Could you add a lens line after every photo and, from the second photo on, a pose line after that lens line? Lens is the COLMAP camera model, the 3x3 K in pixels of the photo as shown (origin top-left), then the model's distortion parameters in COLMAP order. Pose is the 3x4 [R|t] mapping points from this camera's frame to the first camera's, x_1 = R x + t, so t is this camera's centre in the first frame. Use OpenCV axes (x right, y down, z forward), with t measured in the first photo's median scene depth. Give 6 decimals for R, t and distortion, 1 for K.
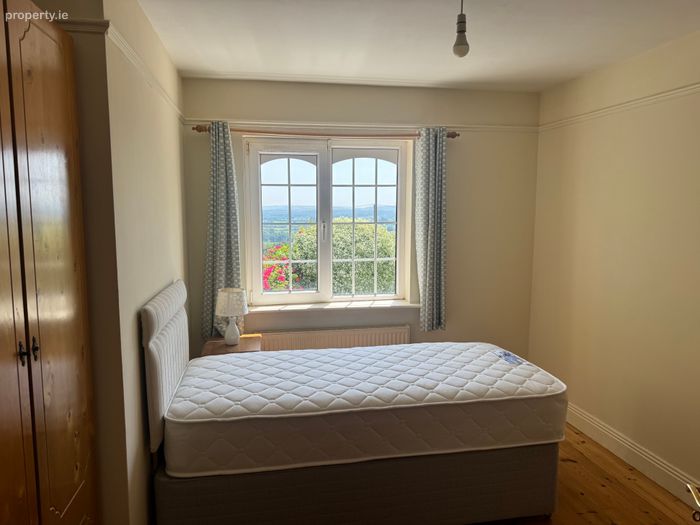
lens RADIAL K [[503.6, 0, 350.0], [0, 503.6, 262.5], [0, 0, 1]] dist [0.124798, -0.194024]
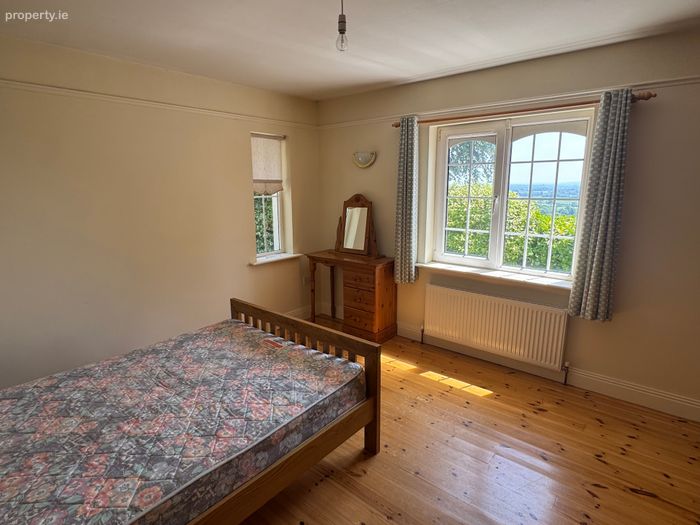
lens RADIAL K [[407.8, 0, 350.0], [0, 407.8, 262.5], [0, 0, 1]] dist [0.060683, 0.000171]
pose [[0.617294, 0.154241, -0.771465, 0.459088], [-0.088627, 0.987985, 0.126615, -0.024319], [0.781725, -0.009786, 0.623547, 0.188936]]
